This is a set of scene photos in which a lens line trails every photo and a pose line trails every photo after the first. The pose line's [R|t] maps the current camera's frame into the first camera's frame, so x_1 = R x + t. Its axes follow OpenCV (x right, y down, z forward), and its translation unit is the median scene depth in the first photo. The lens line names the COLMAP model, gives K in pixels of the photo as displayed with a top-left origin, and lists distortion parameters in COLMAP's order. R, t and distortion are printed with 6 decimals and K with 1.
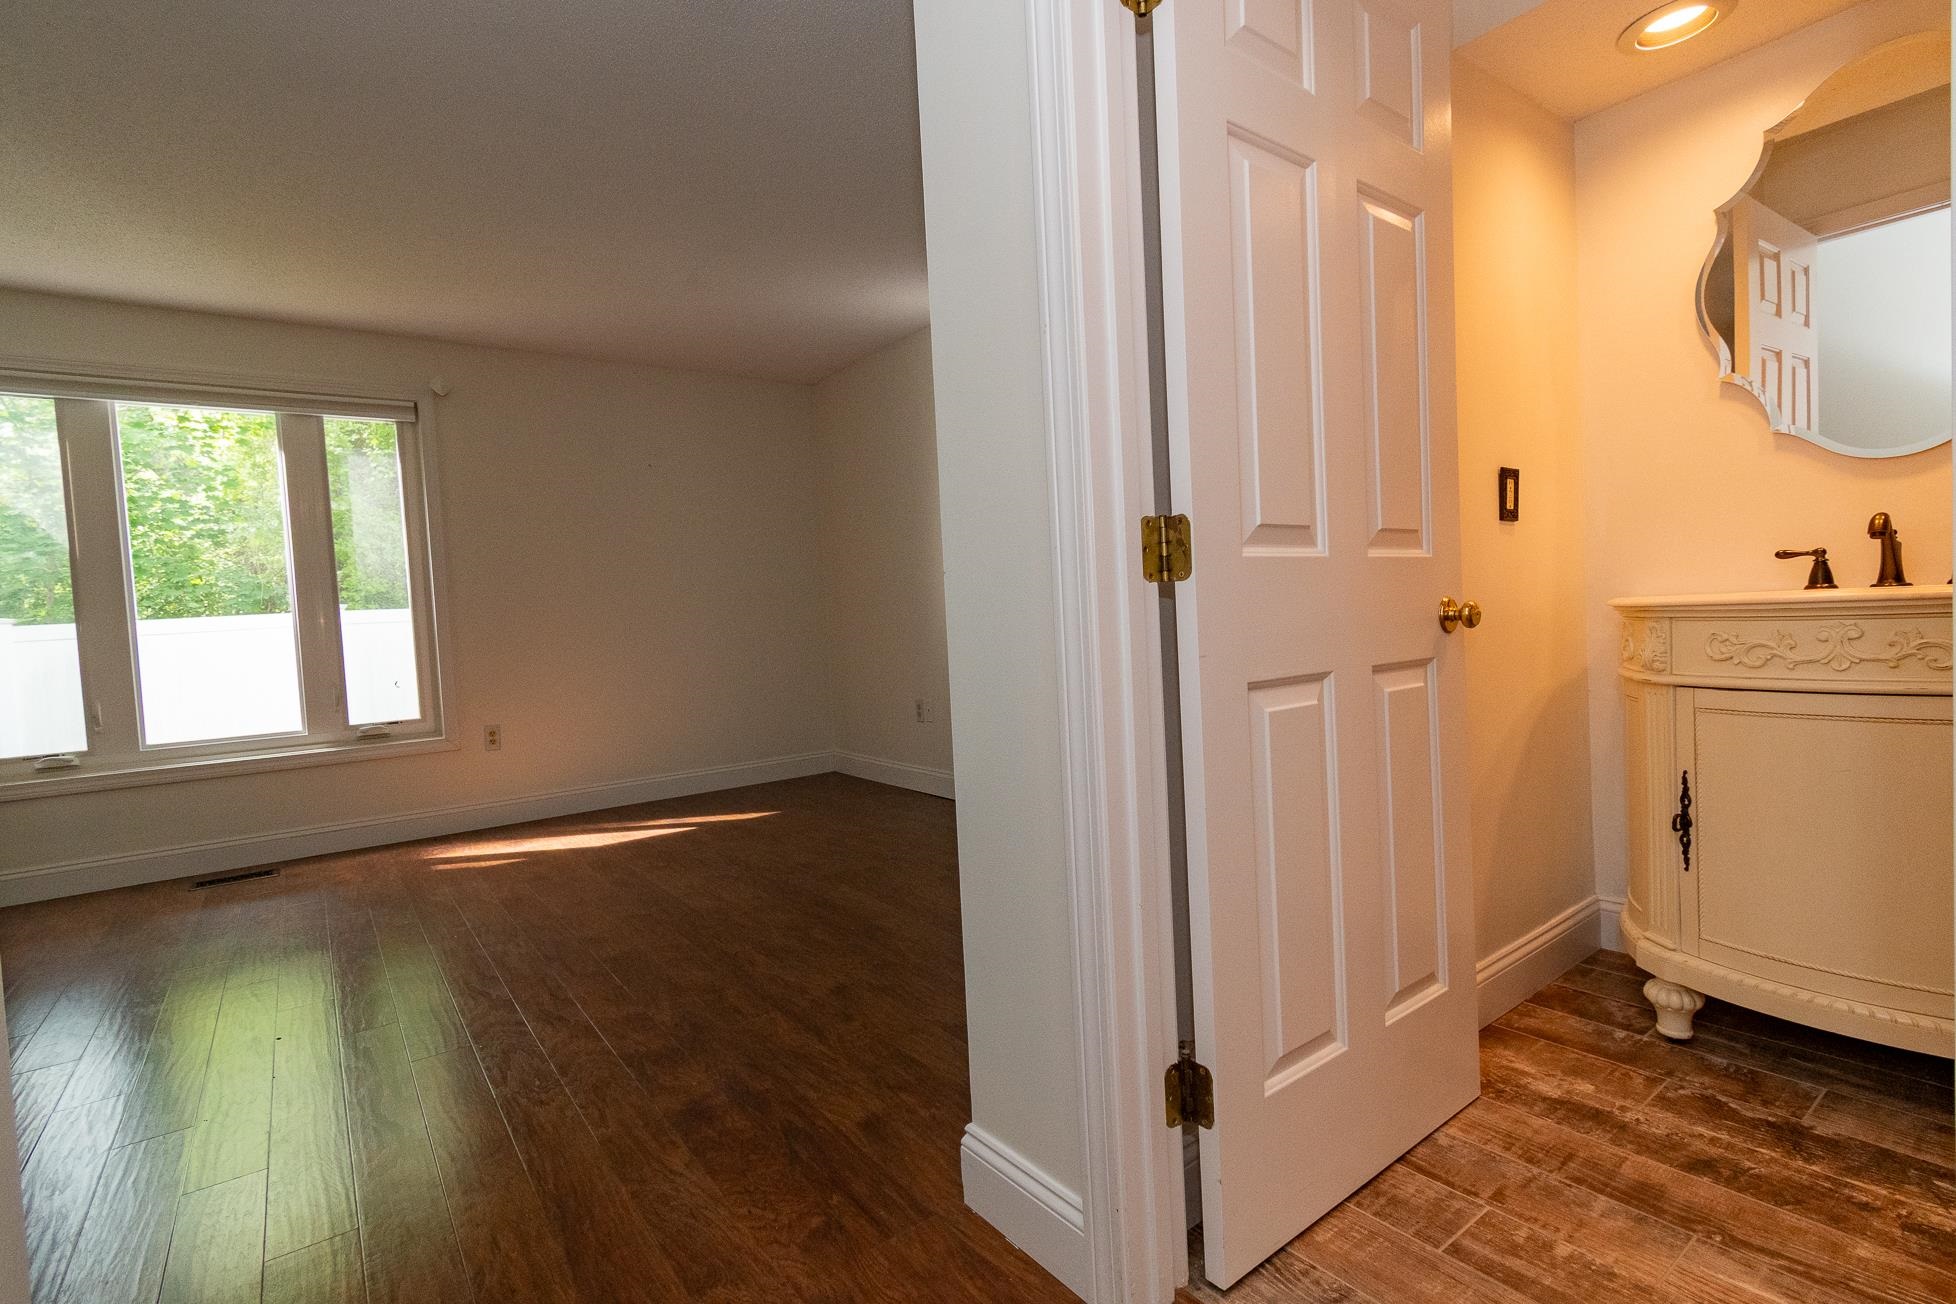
lens RADIAL K [[872.5, 0, 968.7], [0, 872.5, 660.3], [0, 0, 1]] dist [0.003218, -0.000533]
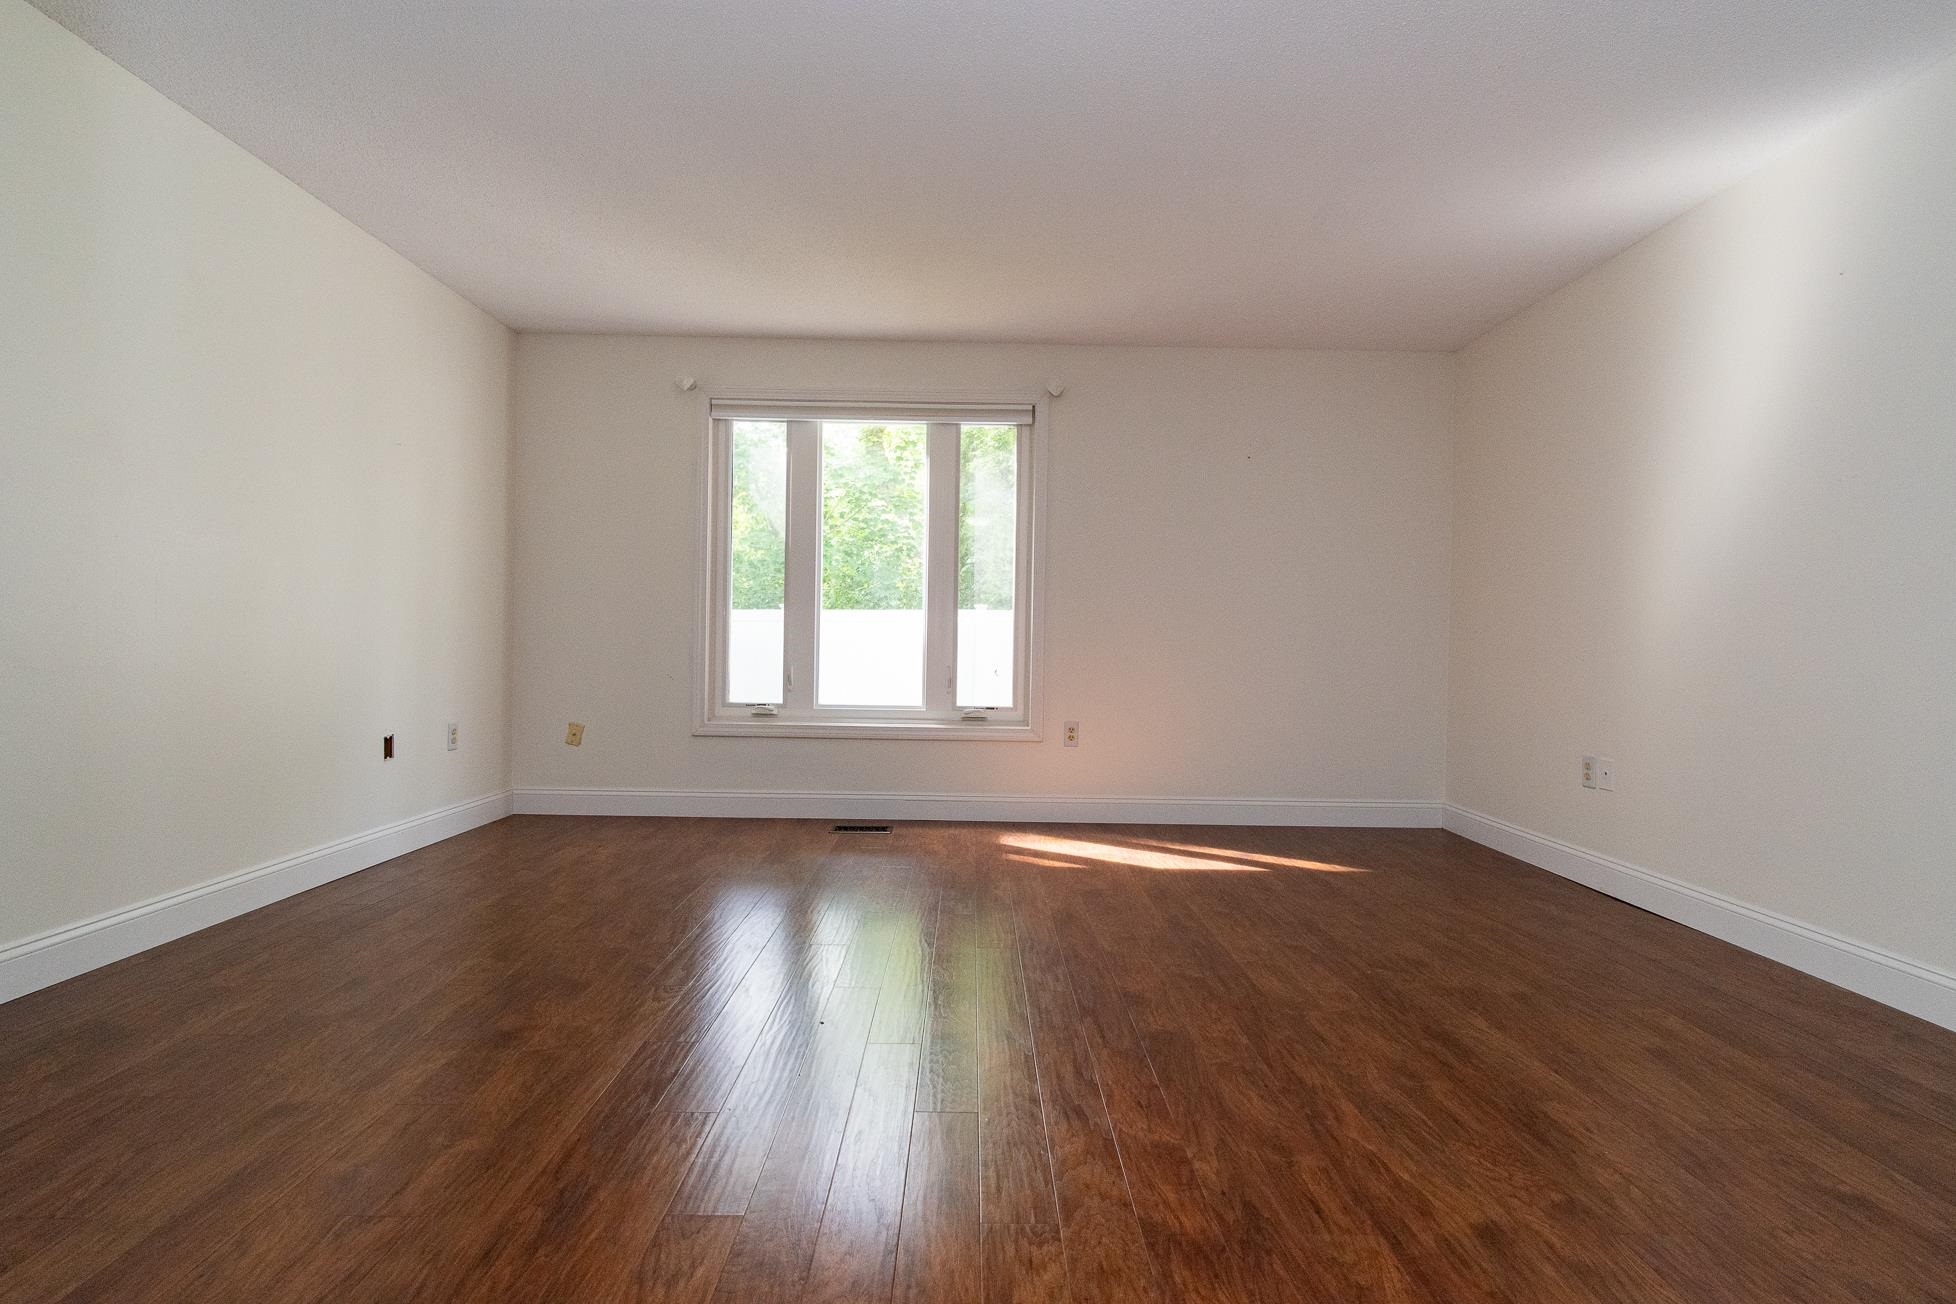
lens RADIAL K [[872.5, 0, 971.1], [0, 872.5, 652.8], [0, 0, 1]] dist [0.003218, -0.000533]
pose [[0.798972, 0.072285, -0.597008, -0.059294], [-0.088511, 0.996073, 0.002149, 0.004772], [0.594819, 0.051125, 0.802232, 0.161104]]
